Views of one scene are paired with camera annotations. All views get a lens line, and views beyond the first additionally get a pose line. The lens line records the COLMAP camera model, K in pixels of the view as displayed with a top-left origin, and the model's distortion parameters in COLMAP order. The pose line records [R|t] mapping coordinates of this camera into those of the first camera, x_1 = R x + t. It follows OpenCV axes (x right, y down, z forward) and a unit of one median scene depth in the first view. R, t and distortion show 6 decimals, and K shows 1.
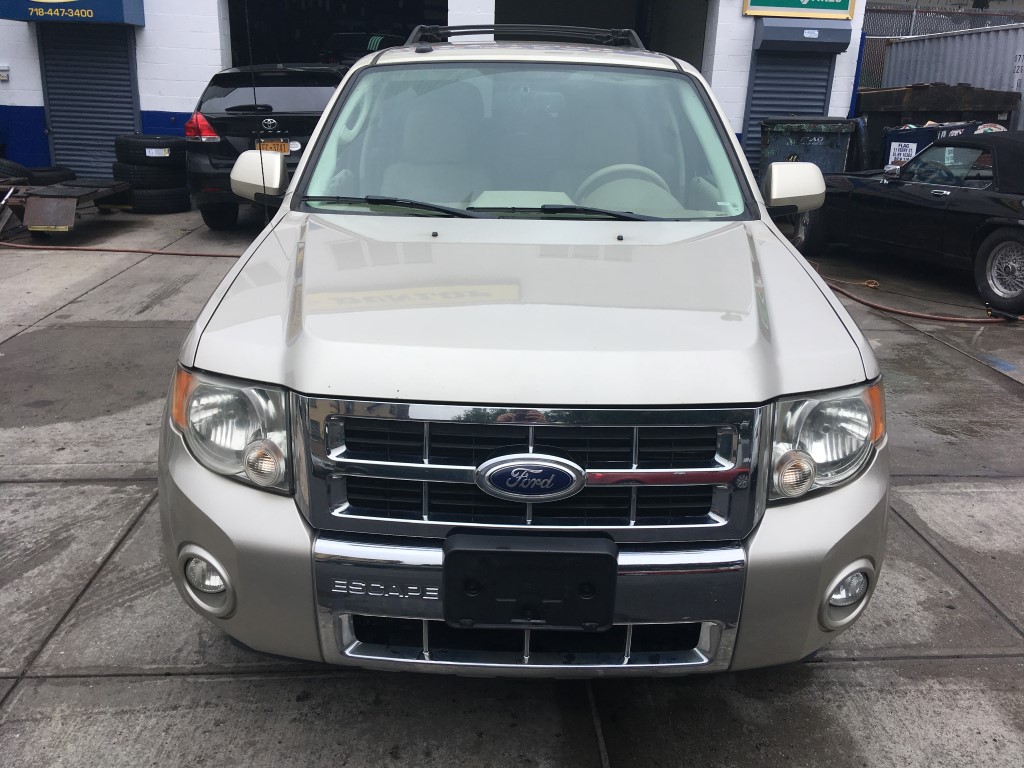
lens RADIAL K [[865.9, 0, 512.0], [0, 865.9, 384.0], [0, 0, 1]] dist [0.108548, -0.167060]
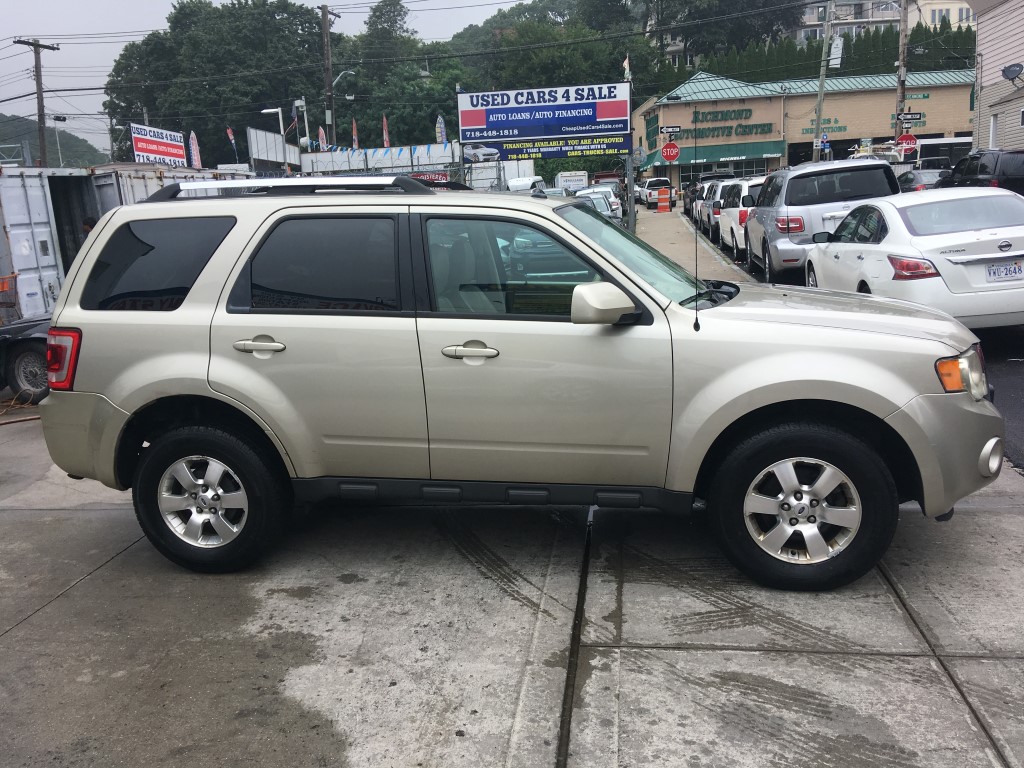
lens RADIAL K [[856.2, 0, 512.0], [0, 856.2, 384.0], [0, 0, 1]] dist [0.121814, -0.181054]
pose [[0.190838, -0.223479, 0.955844, -1.822845], [0.366735, 0.919463, 0.141753, -0.447656], [-0.910542, 0.323490, 0.257426, 1.111296]]
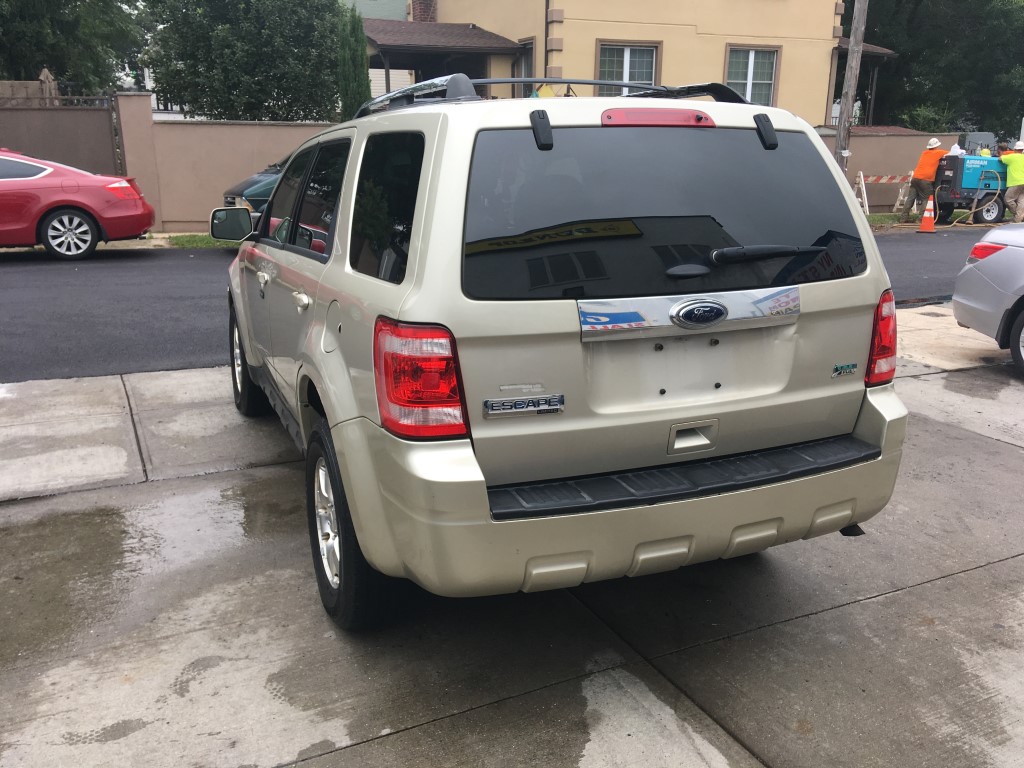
lens RADIAL K [[865.9, 0, 512.0], [0, 865.9, 384.0], [0, 0, 1]] dist [0.108548, -0.167060]
pose [[-0.921892, 0.075490, -0.380022, 0.600005], [-0.145979, 0.840878, 0.521166, -1.068613], [0.358895, 0.535934, -0.764179, 3.134799]]
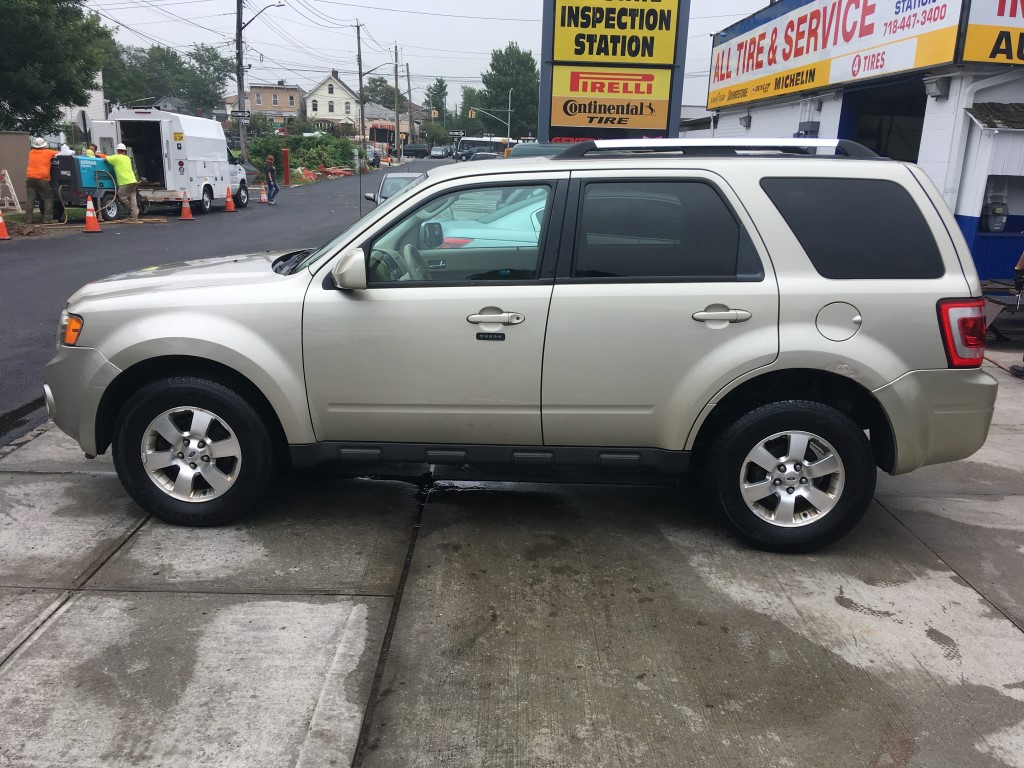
lens RADIAL K [[865.9, 0, 512.0], [0, 865.9, 384.0], [0, 0, 1]] dist [0.108548, -0.167060]
pose [[-0.045656, 0.222578, -0.973845, 1.948187], [-0.349458, 0.909707, 0.224302, -0.548638], [0.935839, 0.350559, 0.036248, 1.573190]]
